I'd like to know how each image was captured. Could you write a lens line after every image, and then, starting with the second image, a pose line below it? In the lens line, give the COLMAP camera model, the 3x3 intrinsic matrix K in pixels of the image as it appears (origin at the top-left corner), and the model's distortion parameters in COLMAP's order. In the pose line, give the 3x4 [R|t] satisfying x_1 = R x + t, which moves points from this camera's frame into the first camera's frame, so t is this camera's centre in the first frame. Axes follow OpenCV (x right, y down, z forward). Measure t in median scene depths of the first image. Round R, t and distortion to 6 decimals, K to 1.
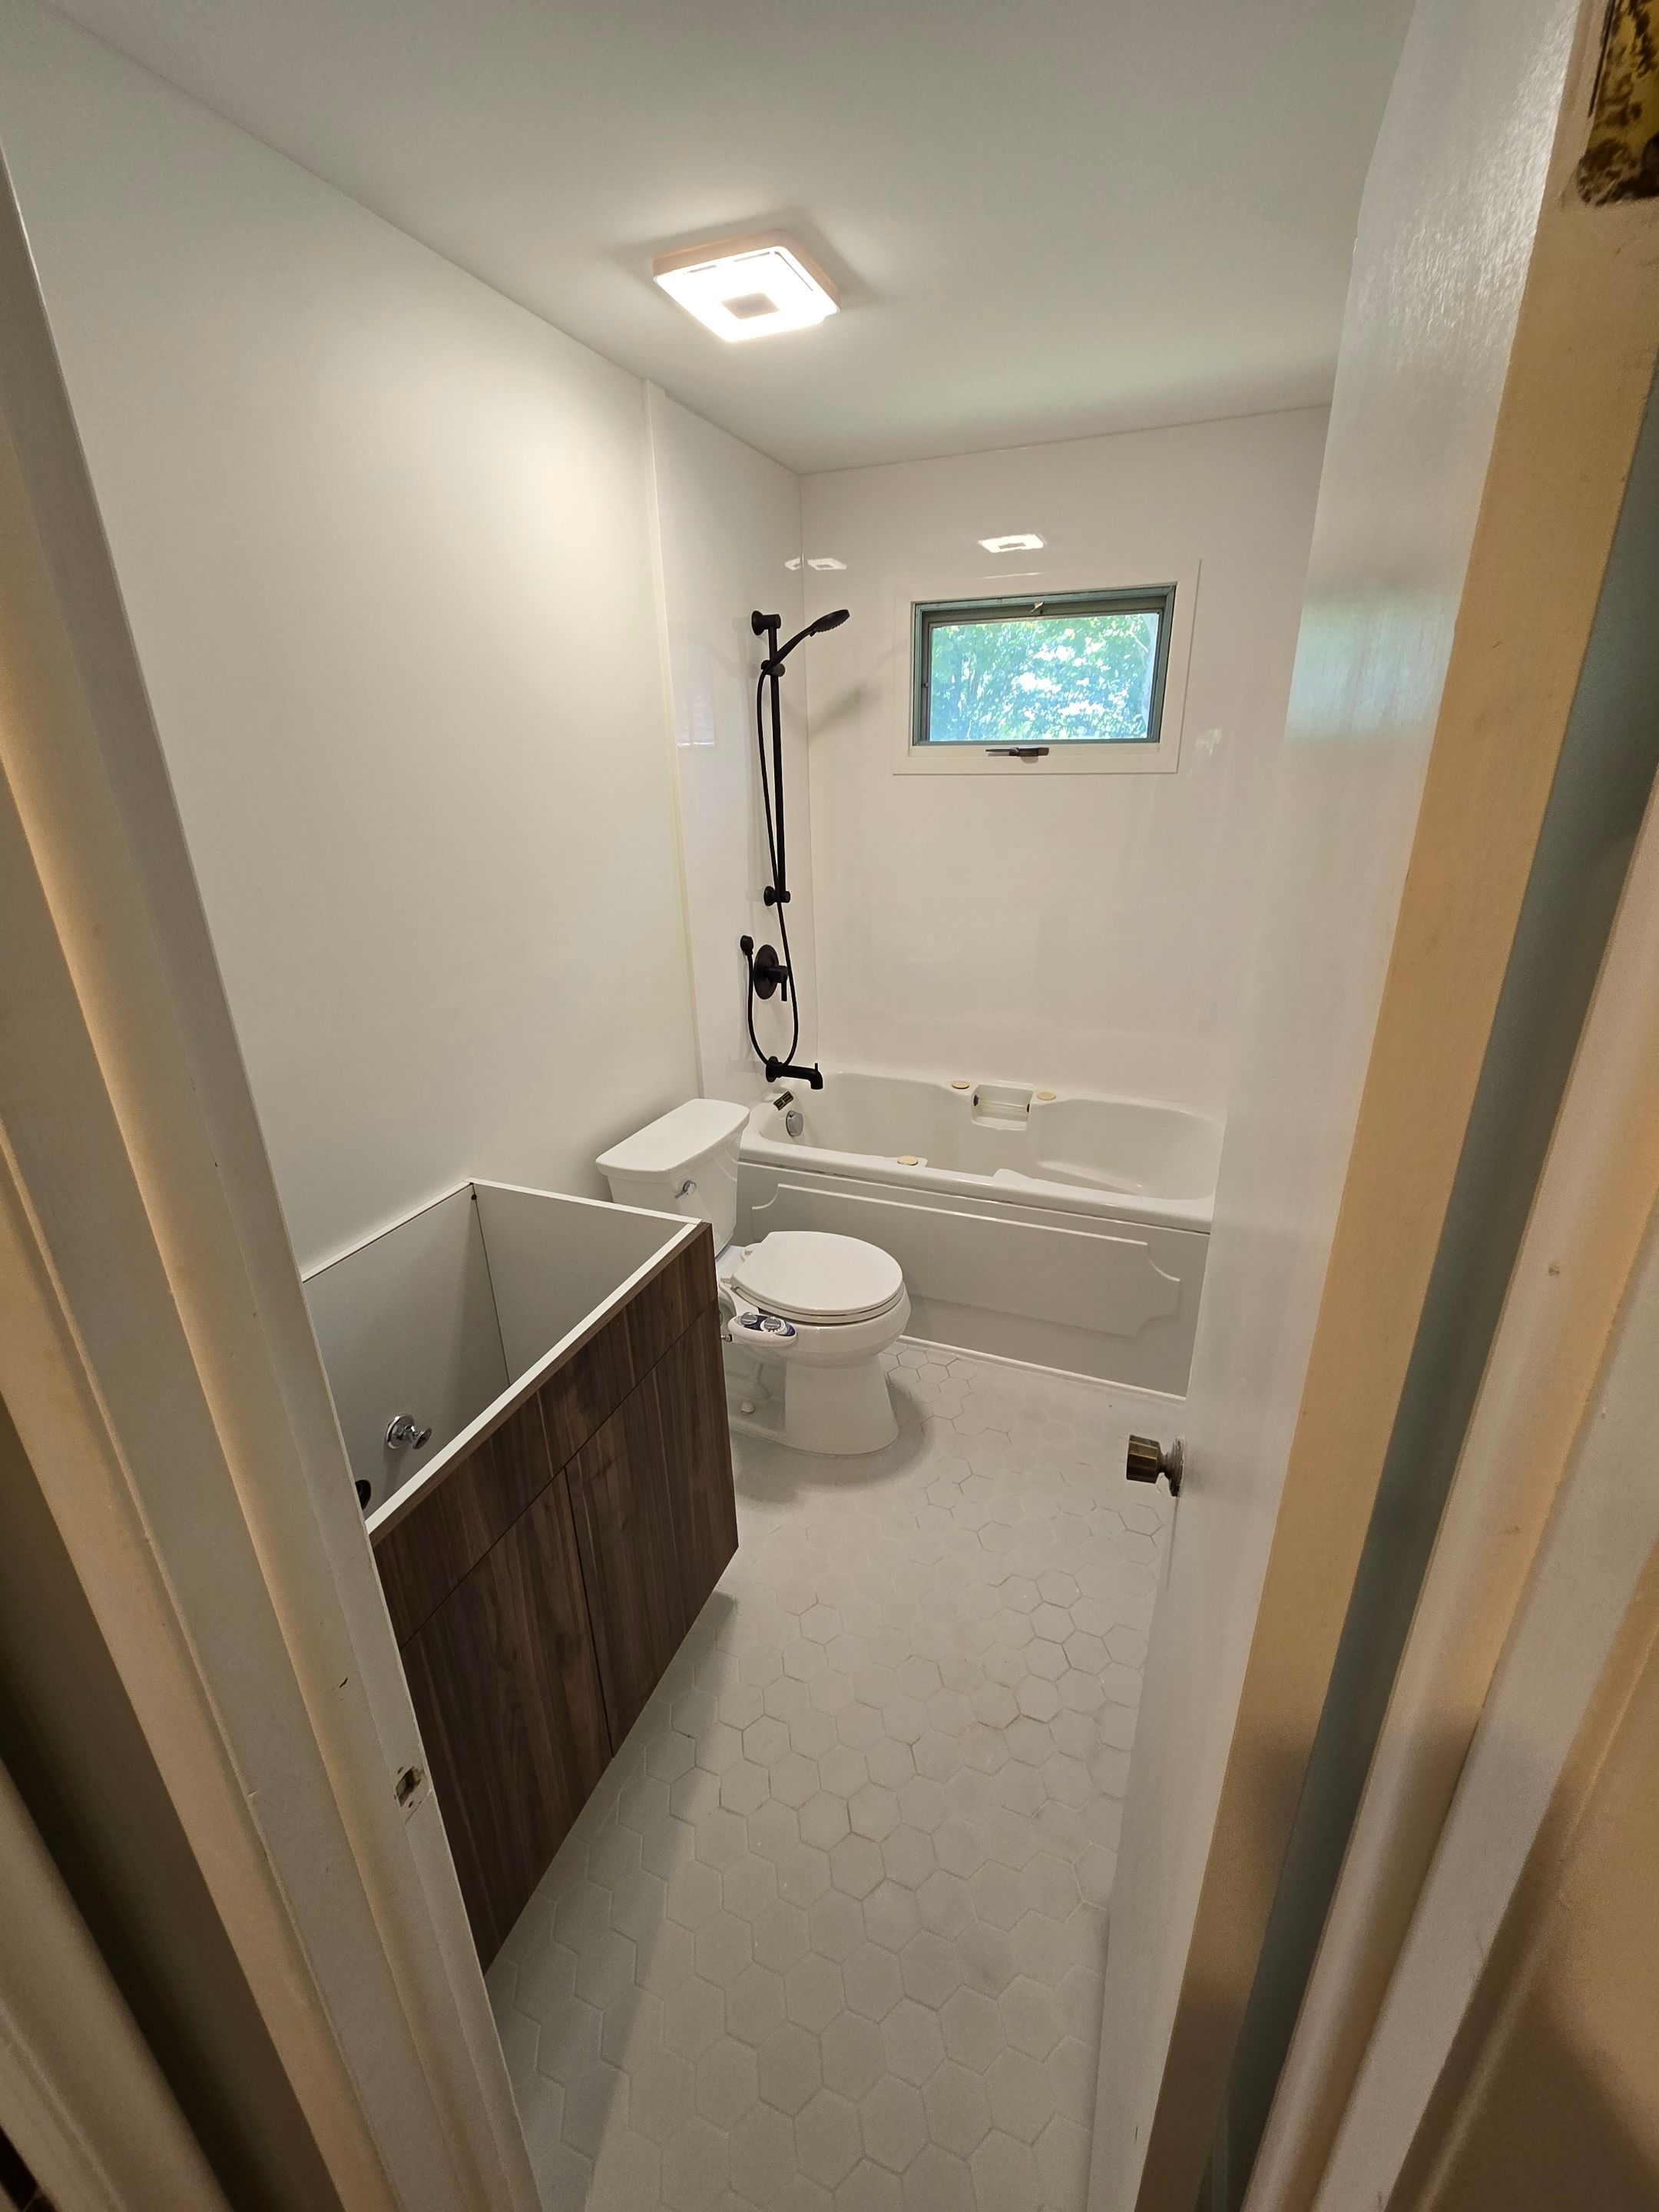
lens RADIAL K [[911.7, 0, 834.3], [0, 911.7, 1098.0], [0, 0, 1]] dist [-0.001155, -0.000997]
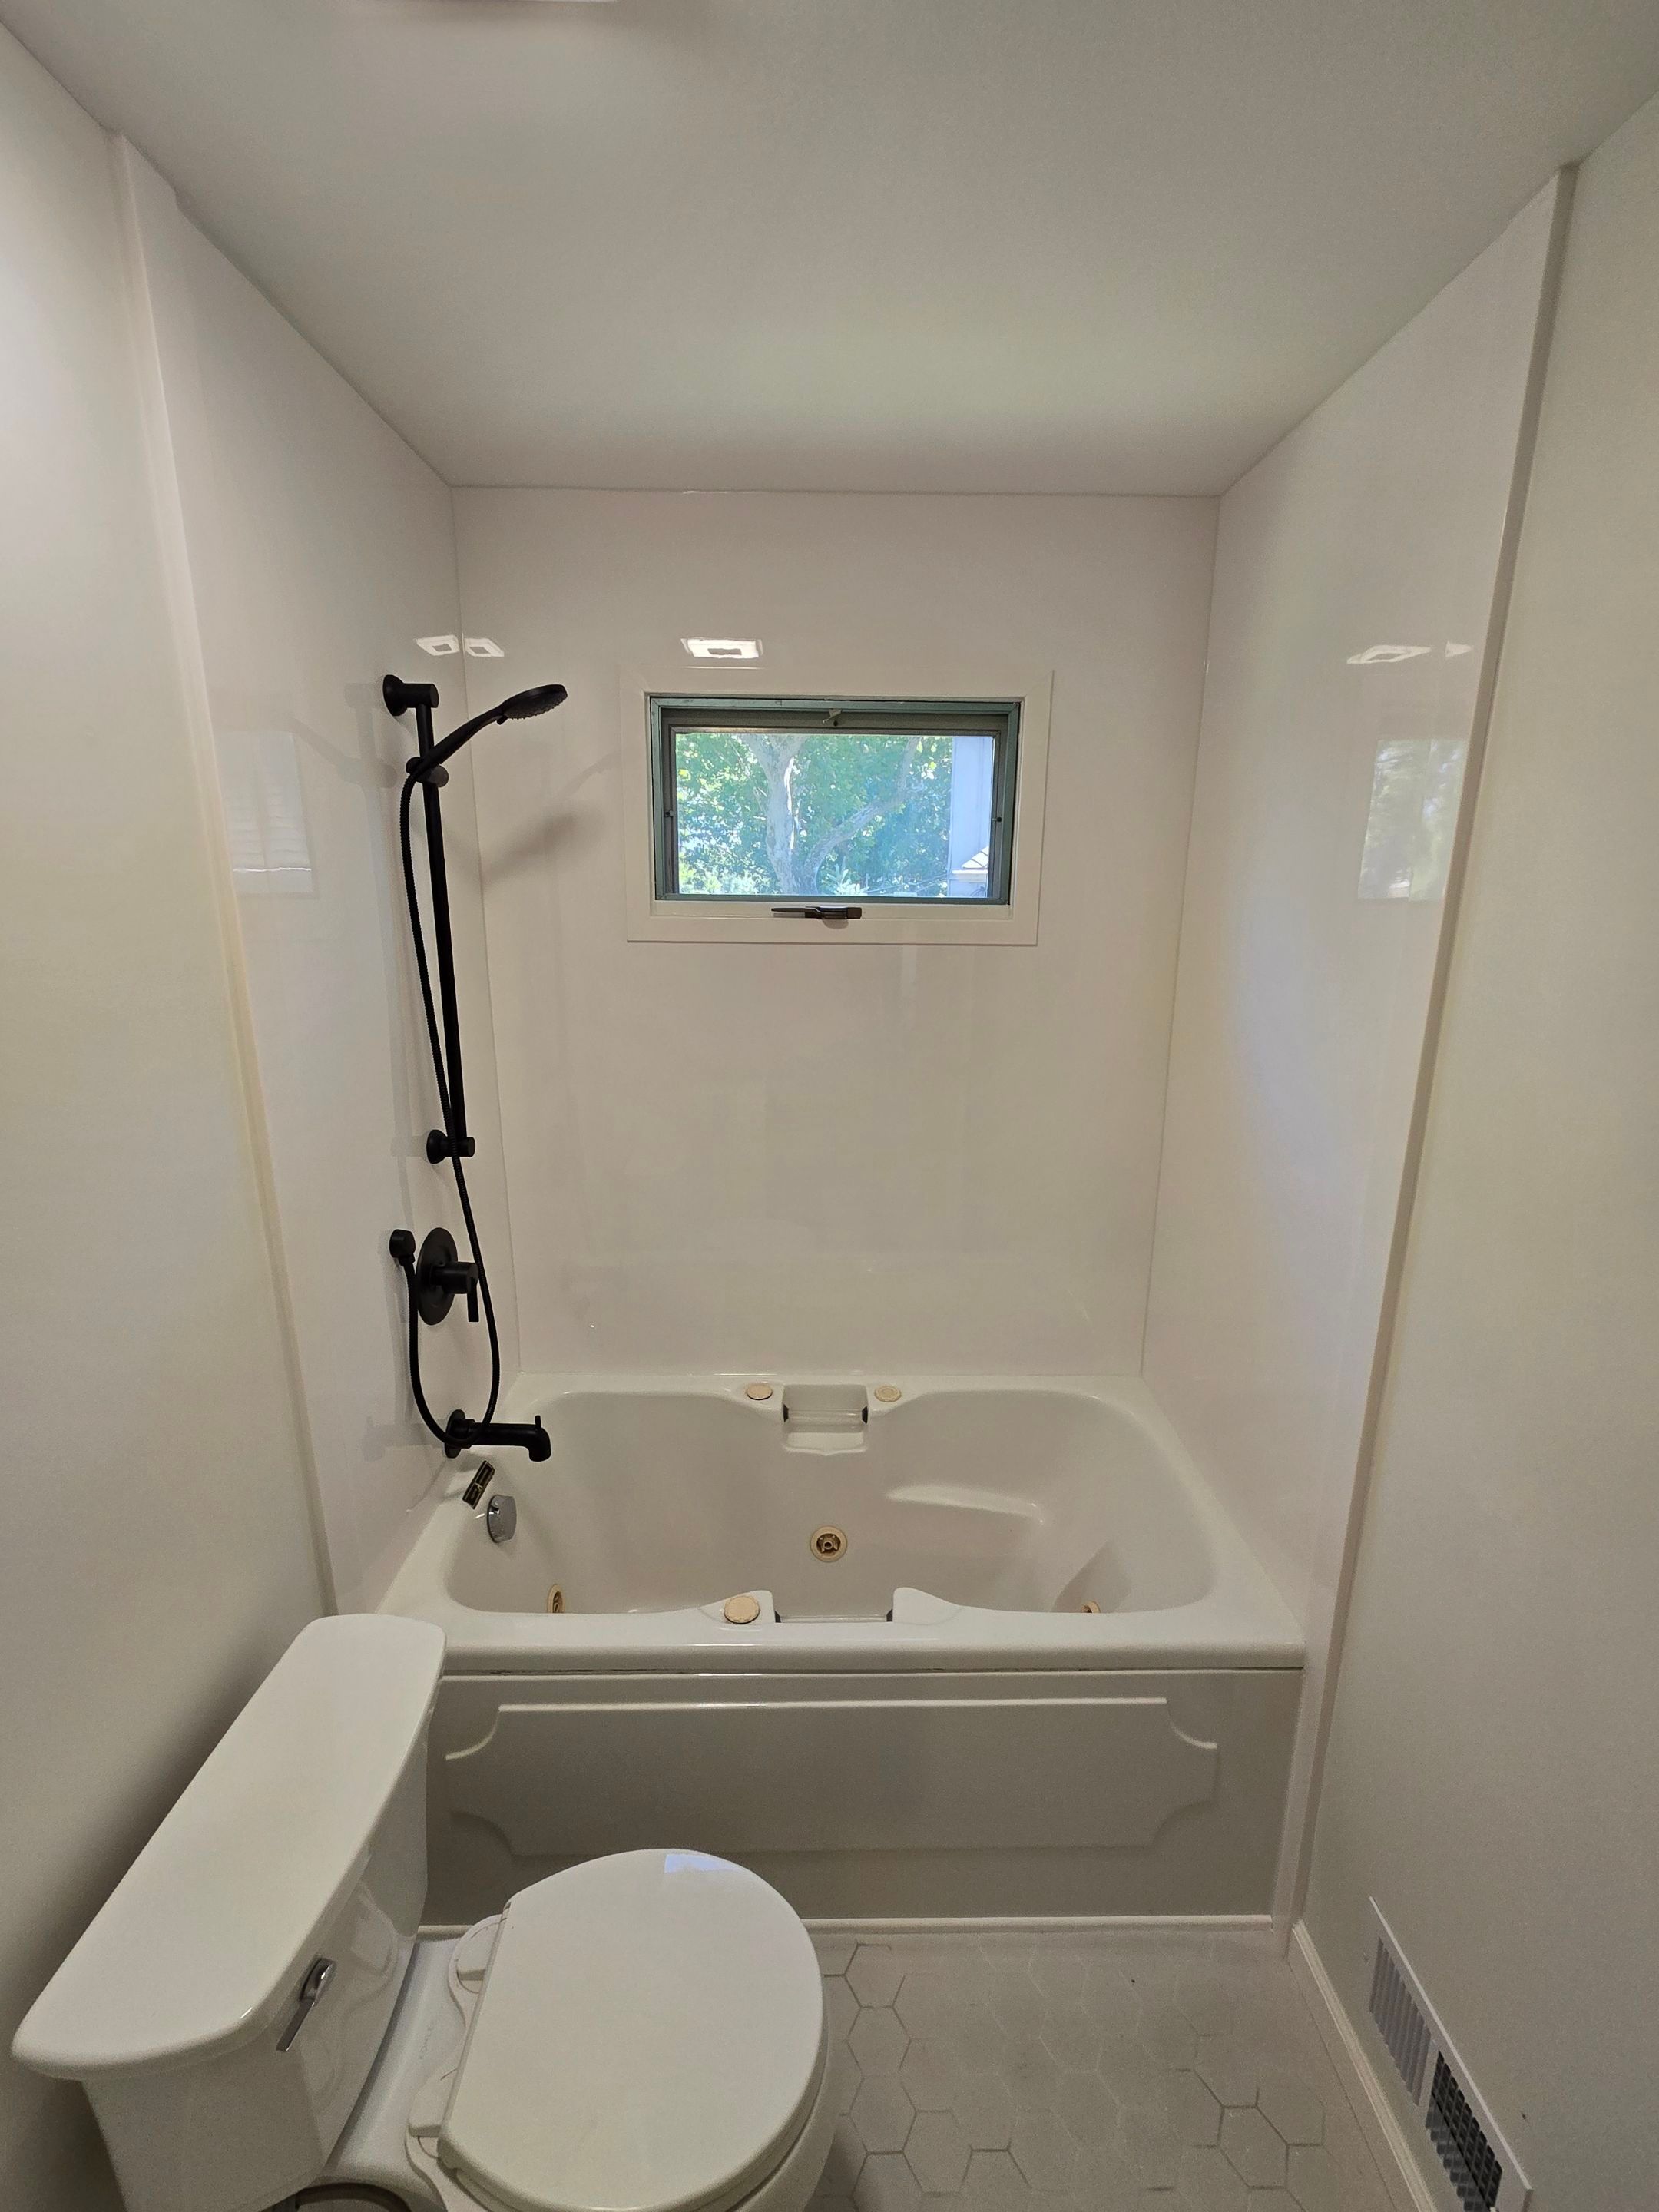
lens RADIAL K [[925.7, 0, 829.9], [0, 925.7, 1090.2], [0, 0, 1]] dist [-0.002158, -0.000320]
pose [[0.923744, -0.061876, 0.377979, -0.061182], [0.114483, 0.986354, -0.118318, -0.162013], [-0.365500, 0.152568, 0.918222, 0.371260]]
